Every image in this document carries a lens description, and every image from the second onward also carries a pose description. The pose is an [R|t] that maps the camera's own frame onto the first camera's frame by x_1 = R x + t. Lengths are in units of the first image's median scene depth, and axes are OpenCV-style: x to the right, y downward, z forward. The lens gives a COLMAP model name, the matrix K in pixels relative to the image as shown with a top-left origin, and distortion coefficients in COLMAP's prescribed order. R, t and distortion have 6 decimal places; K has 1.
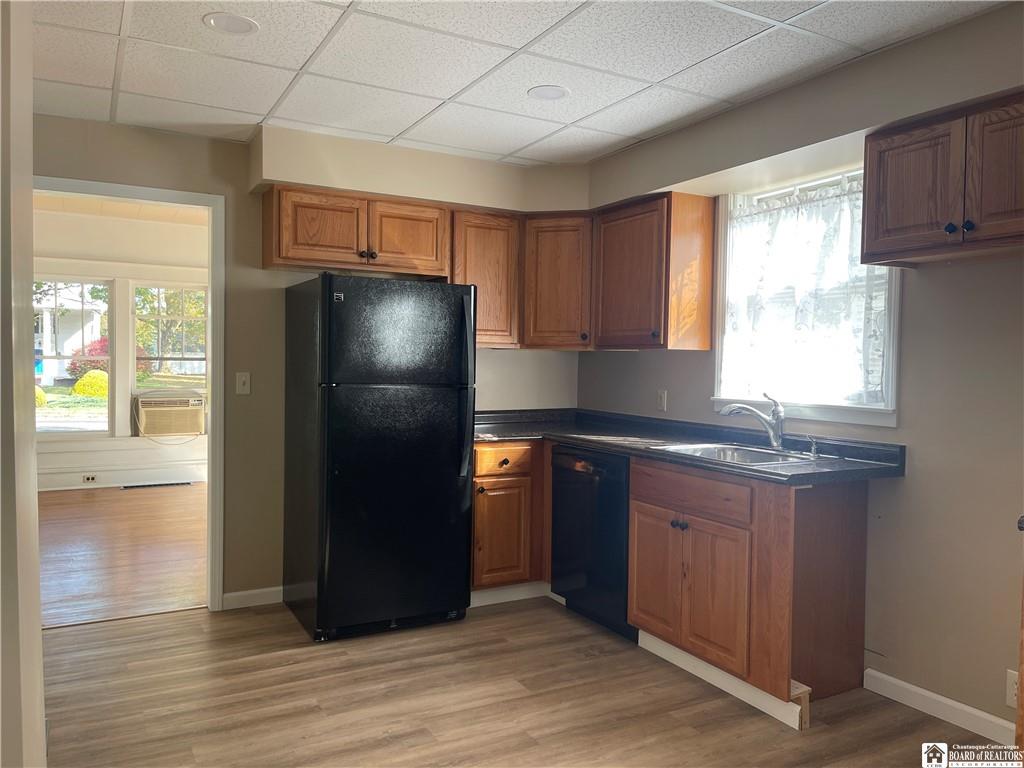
lens RADIAL K [[772.7, 0, 508.8], [0, 772.7, 386.9], [0, 0, 1]] dist [0.063222, -0.081561]
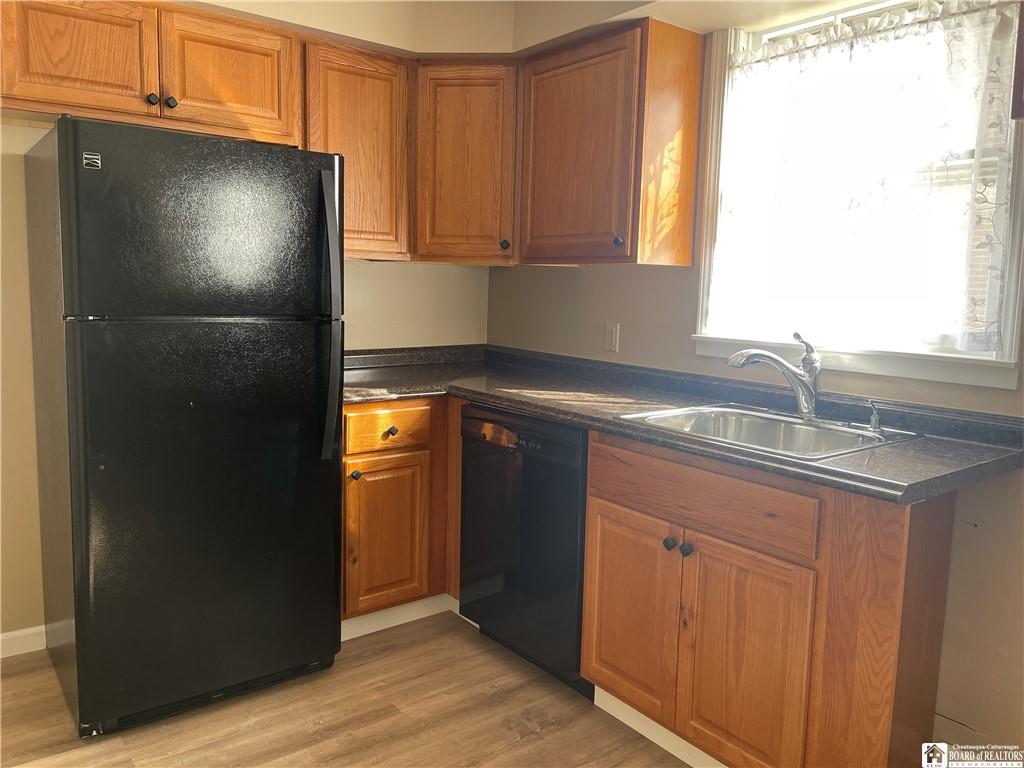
lens RADIAL K [[774.9, 0, 503.4], [0, 774.9, 375.7], [0, 0, 1]] dist [0.060406, -0.072441]
pose [[0.988451, -0.009284, 0.151259, -0.011289], [-0.004522, 0.995870, 0.090673, -0.013107], [-0.151476, -0.090310, 0.984327, 0.353716]]
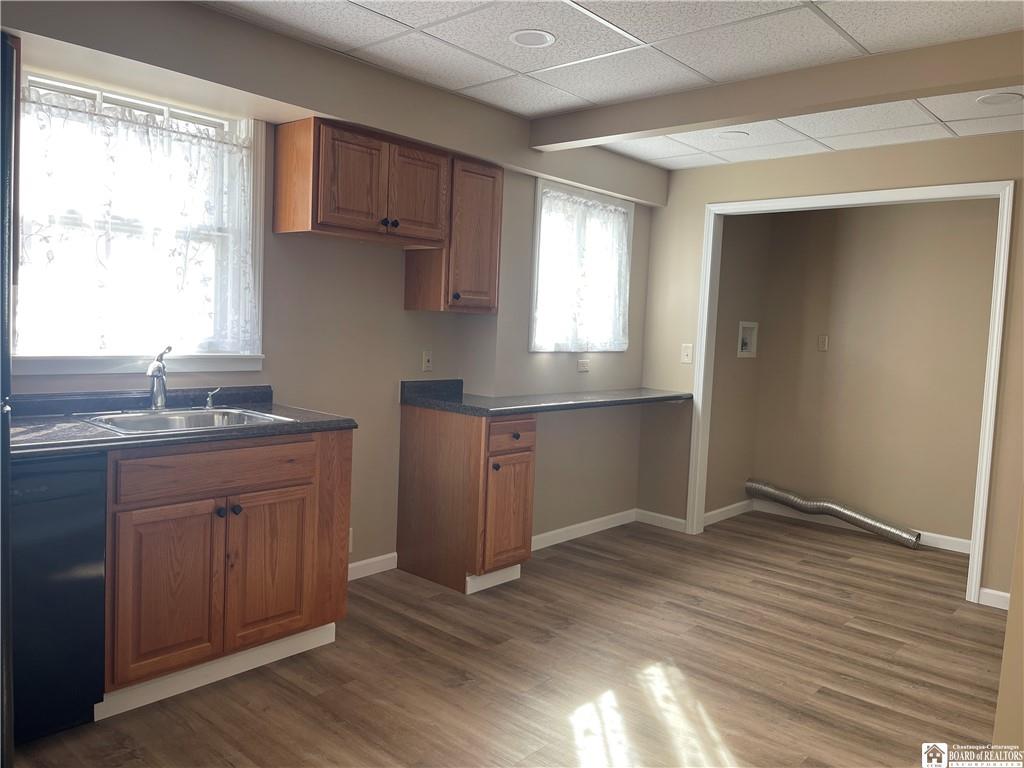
lens RADIAL K [[774.9, 0, 503.4], [0, 774.9, 375.7], [0, 0, 1]] dist [0.060406, -0.072441]
pose [[-0.331119, -0.093149, 0.938980, -0.554711], [-0.016475, 0.995535, 0.092949, -0.042259], [-0.943445, 0.015307, -0.331175, 0.848397]]
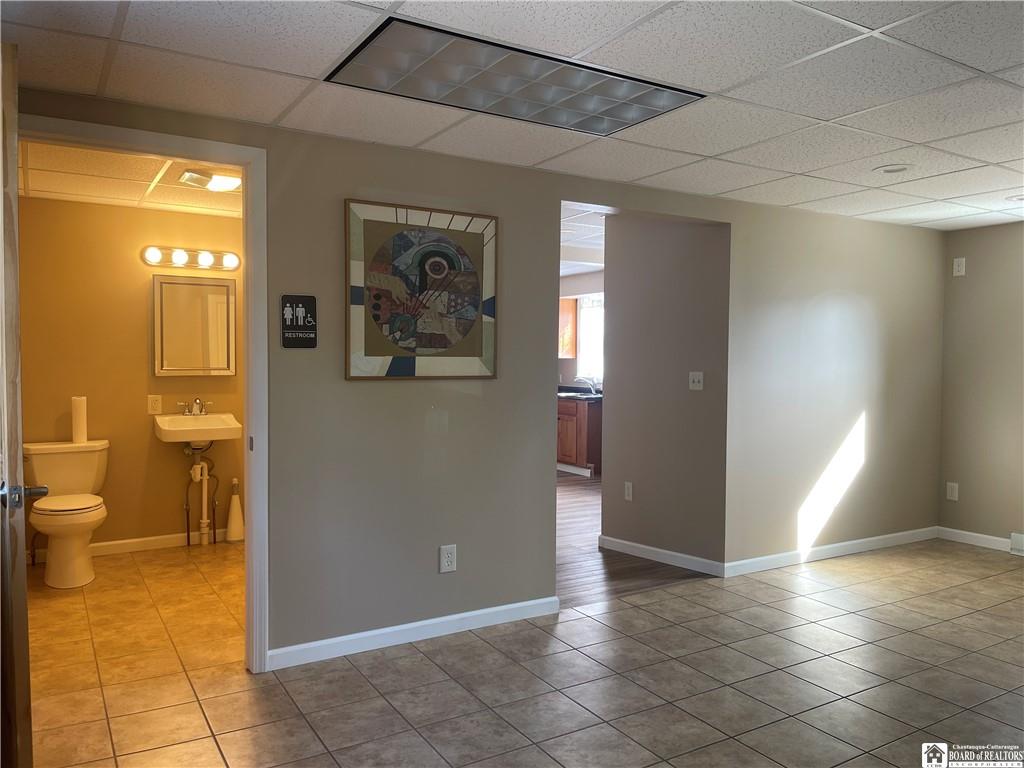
lens RADIAL K [[774.4, 0, 517.1], [0, 774.4, 392.5], [0, 0, 1]] dist [0.075897, -0.095647]
pose [[0.998652, -0.009333, 0.051059, -0.069030], [0.008737, 0.999891, 0.011893, 0.035271], [-0.051164, -0.011431, 0.998625, -1.631080]]
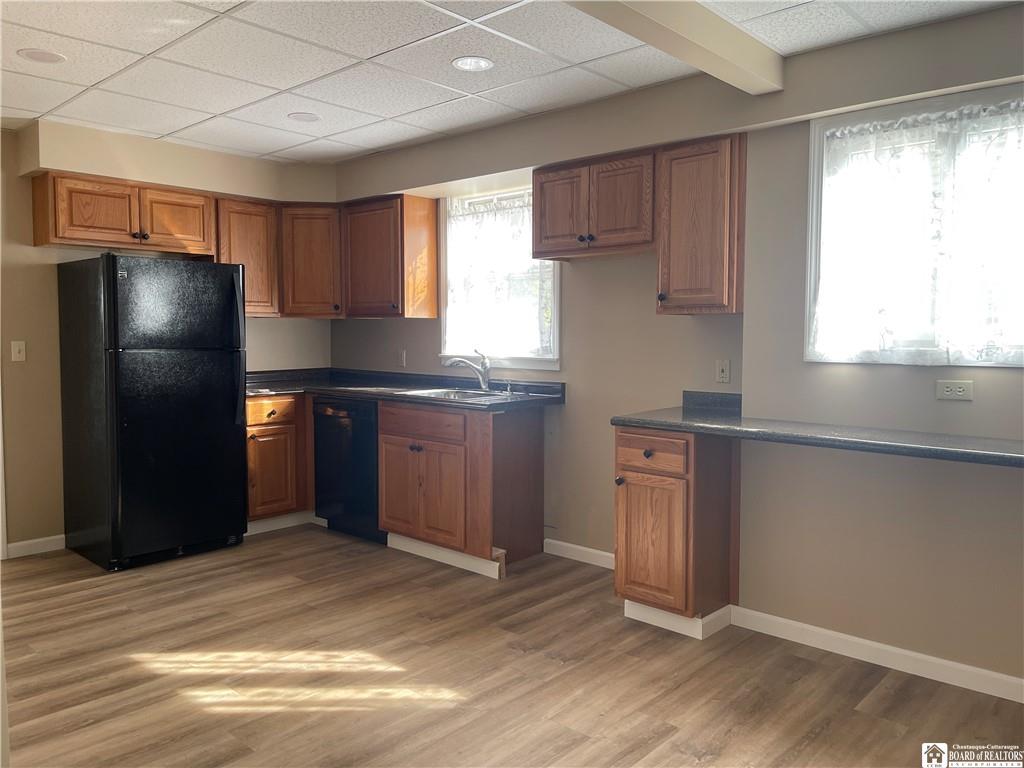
lens RADIAL K [[774.9, 0, 503.4], [0, 774.9, 375.7], [0, 0, 1]] dist [0.060406, -0.072441]
pose [[0.948080, -0.032089, 0.316408, -0.049818], [0.022834, 0.999197, 0.032916, 0.009013], [-0.317210, -0.023982, 0.948052, -0.274945]]
